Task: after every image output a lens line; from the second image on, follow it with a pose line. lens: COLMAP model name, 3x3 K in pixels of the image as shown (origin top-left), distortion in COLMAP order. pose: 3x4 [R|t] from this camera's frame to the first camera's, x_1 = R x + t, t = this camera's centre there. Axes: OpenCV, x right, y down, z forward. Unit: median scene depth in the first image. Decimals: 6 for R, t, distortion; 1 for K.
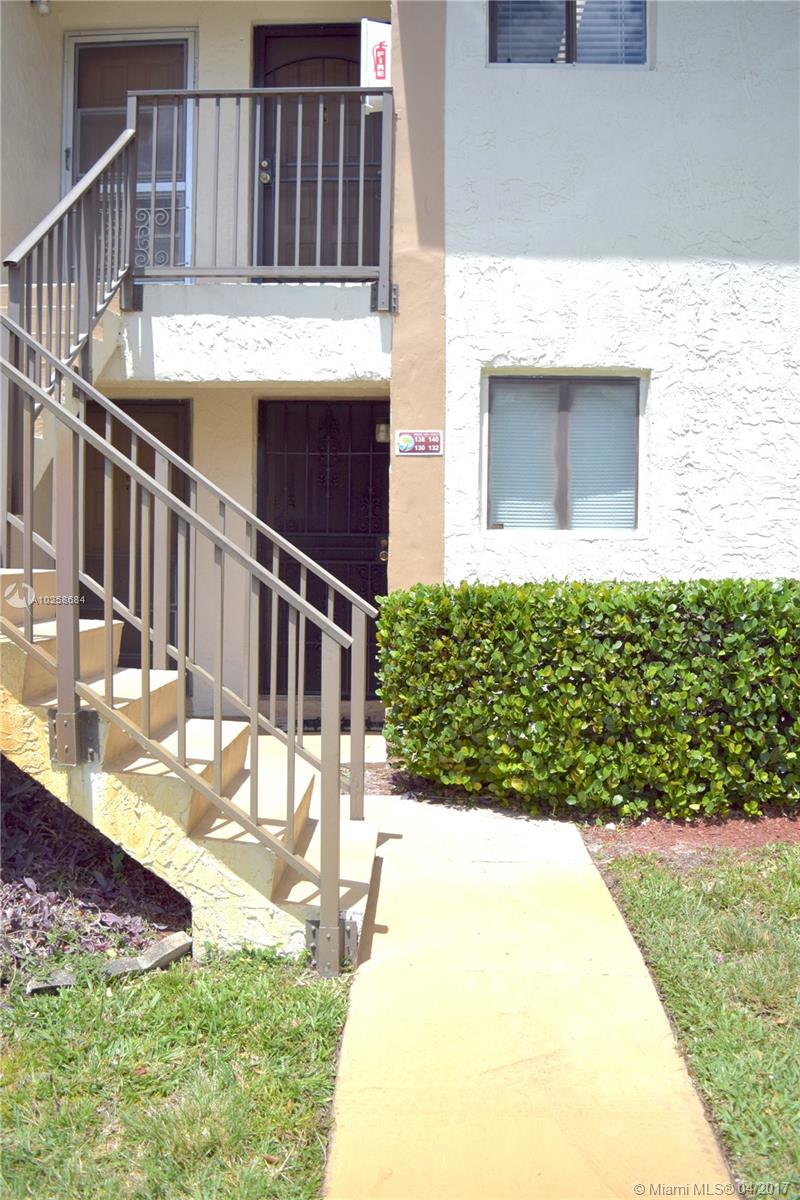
lens RADIAL K [[940.0, 0, 401.8], [0, 940.0, 596.6], [0, 0, 1]] dist [-0.089713, 0.016249]
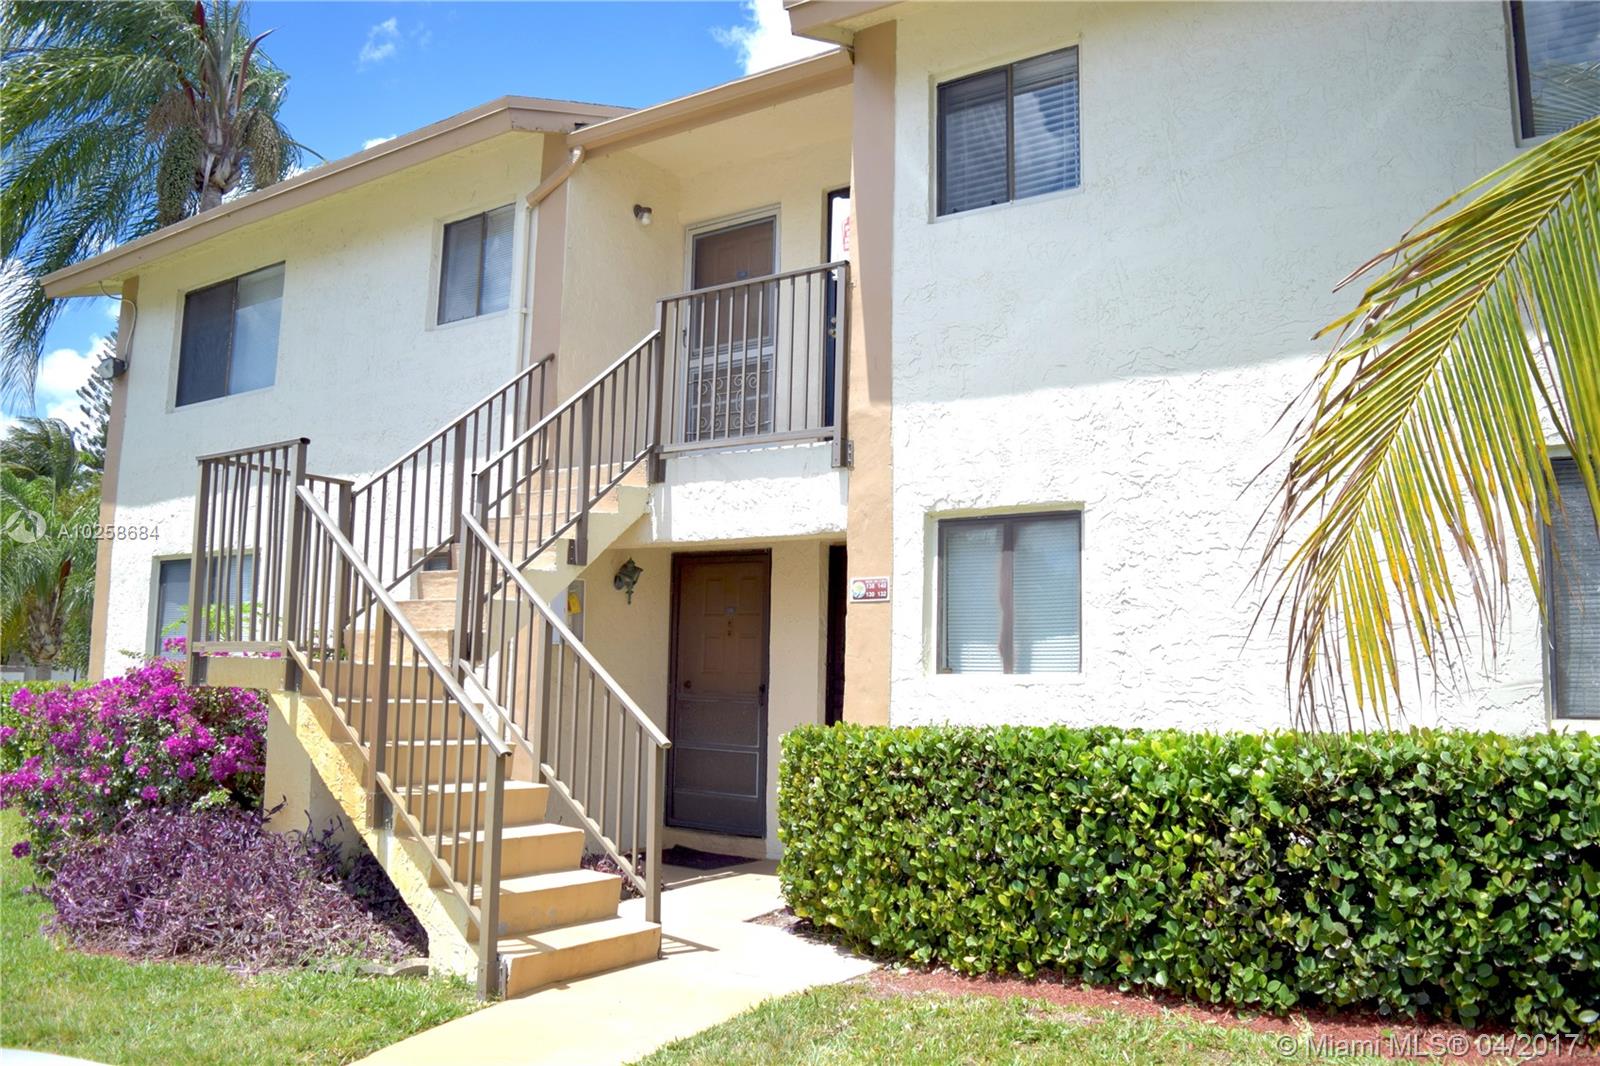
lens RADIAL K [[1253.4, 0, 794.5], [0, 1253.4, 534.9], [0, 0, 1]] dist [-0.089713, 0.016249]
pose [[0.839891, -0.057904, -0.539658, 0.698723], [-0.039886, 0.985020, -0.167767, 0.011027], [0.541288, 0.162430, 0.824999, -0.189270]]
